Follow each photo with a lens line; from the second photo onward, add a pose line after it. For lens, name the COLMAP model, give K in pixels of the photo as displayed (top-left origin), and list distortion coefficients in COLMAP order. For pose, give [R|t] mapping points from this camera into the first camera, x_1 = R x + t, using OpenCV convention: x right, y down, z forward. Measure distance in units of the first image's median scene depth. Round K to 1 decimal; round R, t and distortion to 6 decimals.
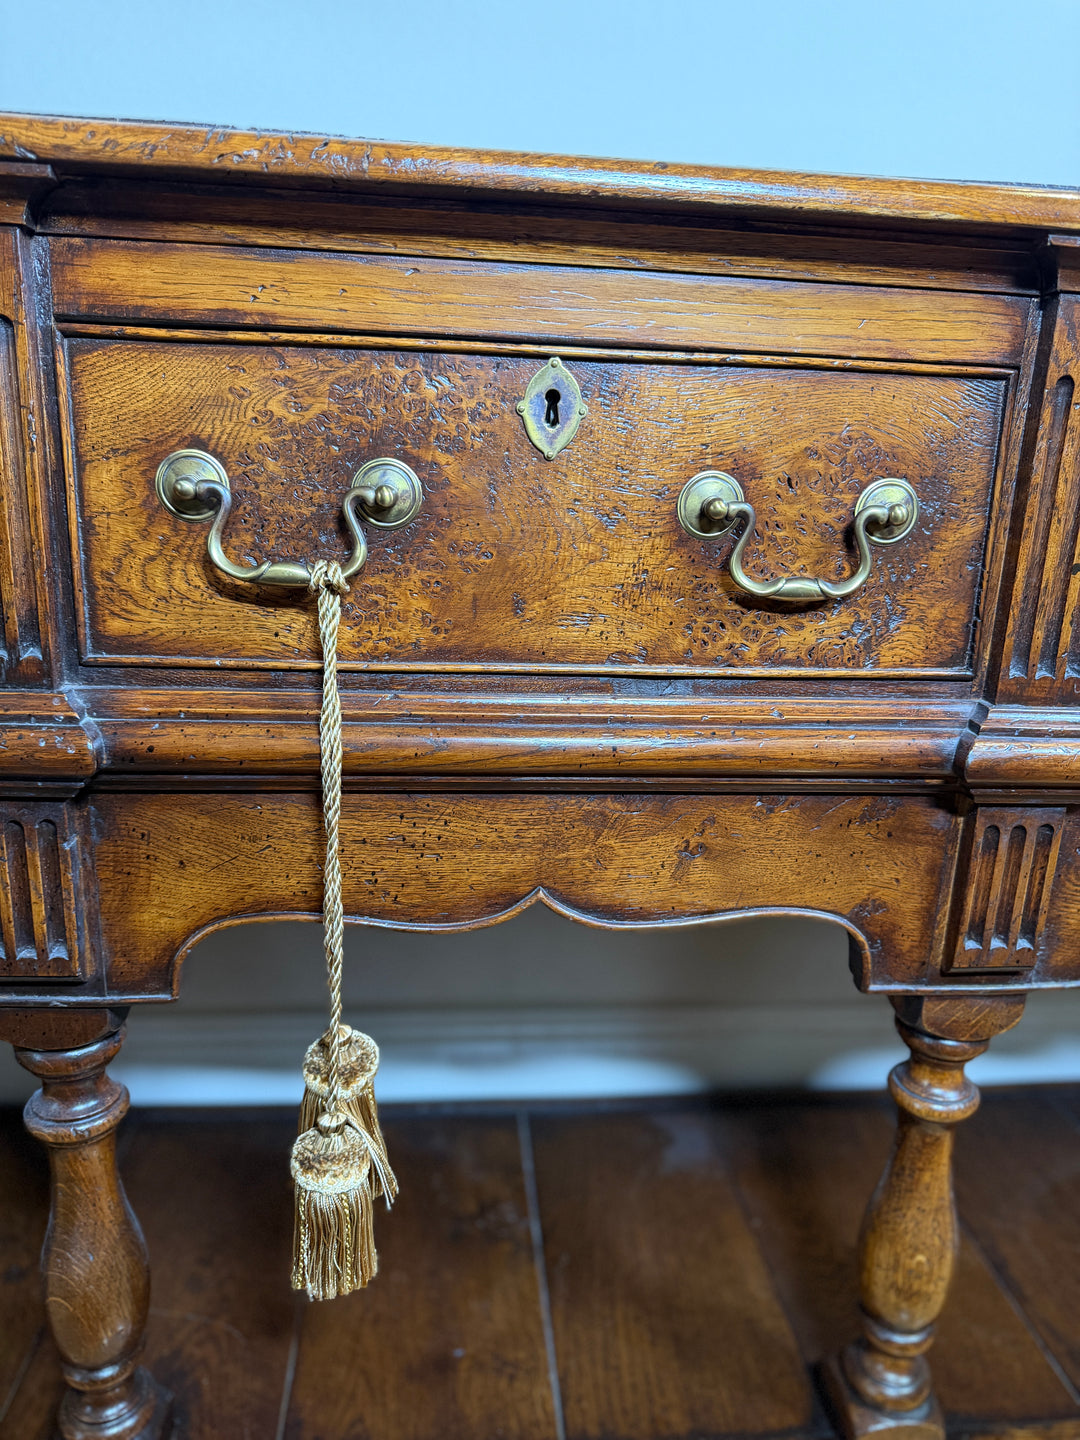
lens RADIAL K [[1025.5, 0, 525.2], [0, 1025.5, 707.3], [0, 0, 1]] dist [0.034448, -0.067421]
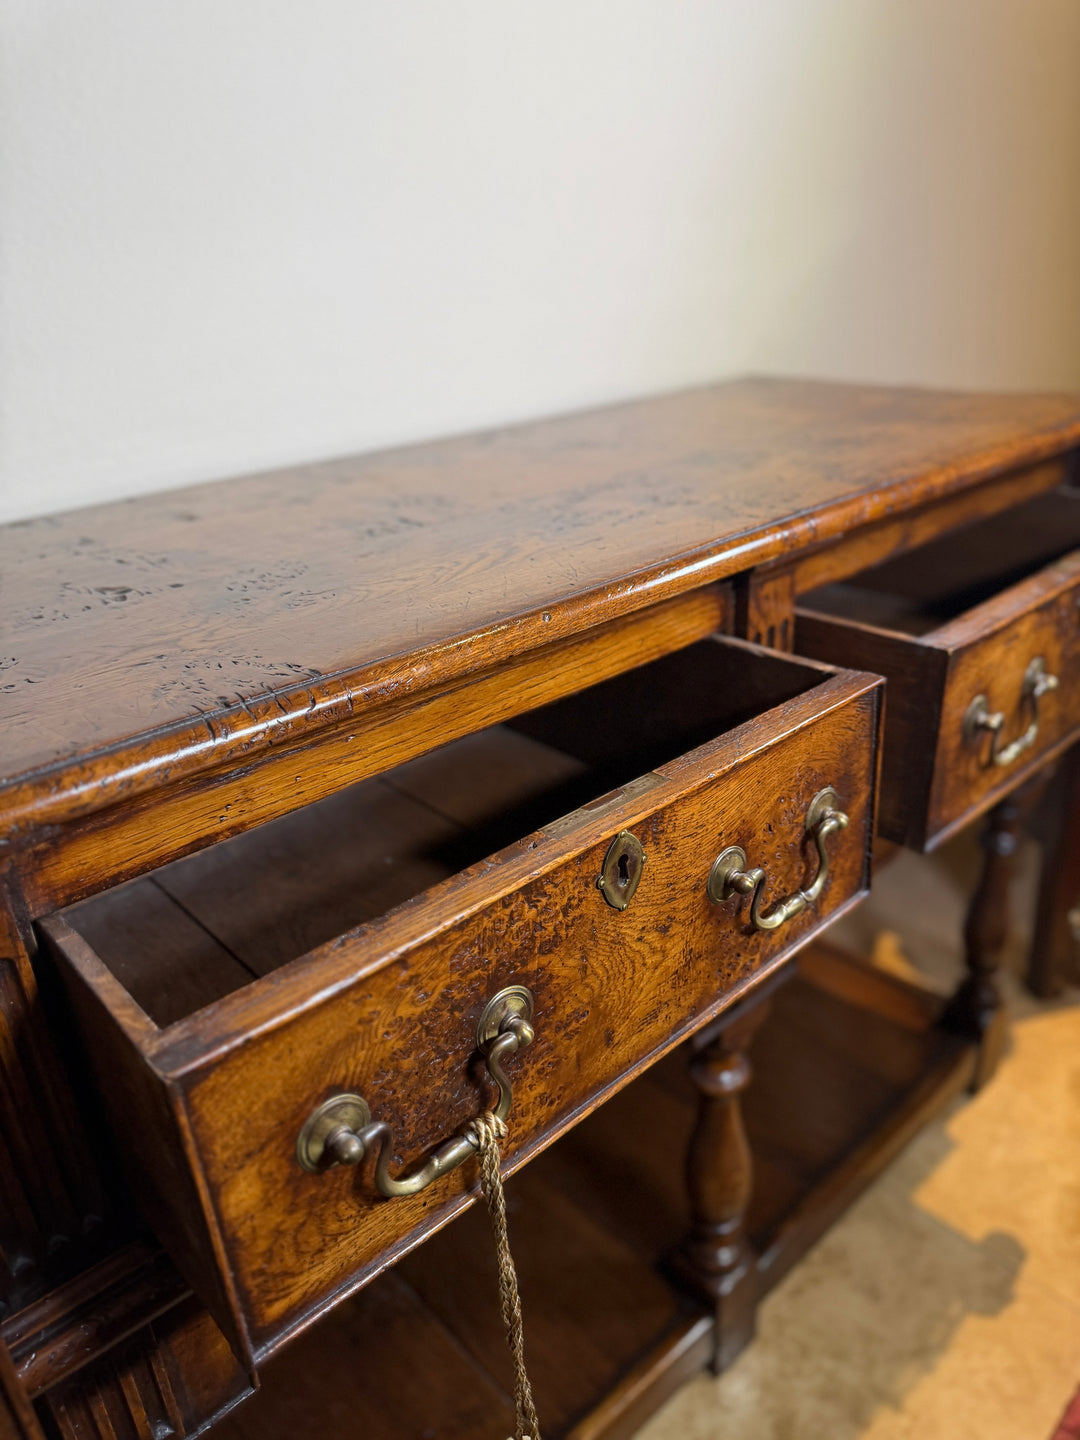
lens RADIAL K [[1025.5, 0, 559.4], [0, 1025.5, 710.7], [0, 0, 1]] dist [0.034448, -0.067421]
pose [[0.792395, -0.315191, 0.522269, -0.474834], [0.223185, 0.946604, 0.232657, -0.652332], [-0.567714, -0.067794, 0.820430, 0.208548]]
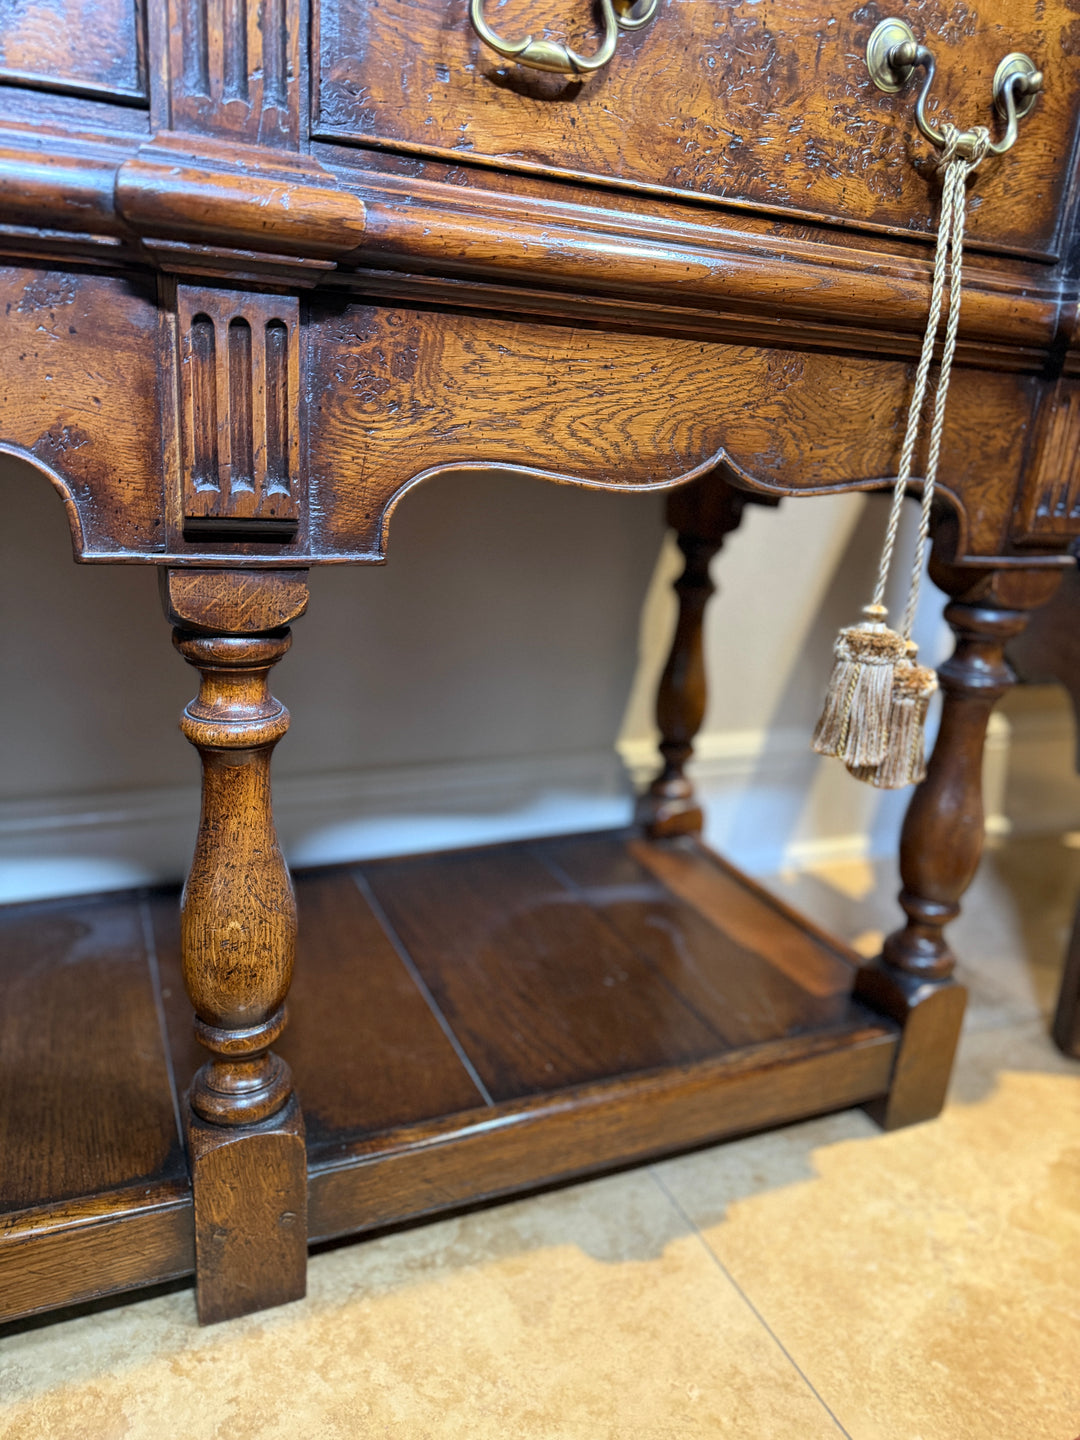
lens RADIAL K [[997.9, 0, 540.0], [0, 997.9, 723.4], [0, 0, 1]] dist [0.005055, -0.018739]
pose [[0.947836, -0.071311, 0.310681, 0.470297], [0.057767, 0.996944, 0.052594, 0.428402], [-0.313482, -0.031903, 0.949058, 0.202549]]
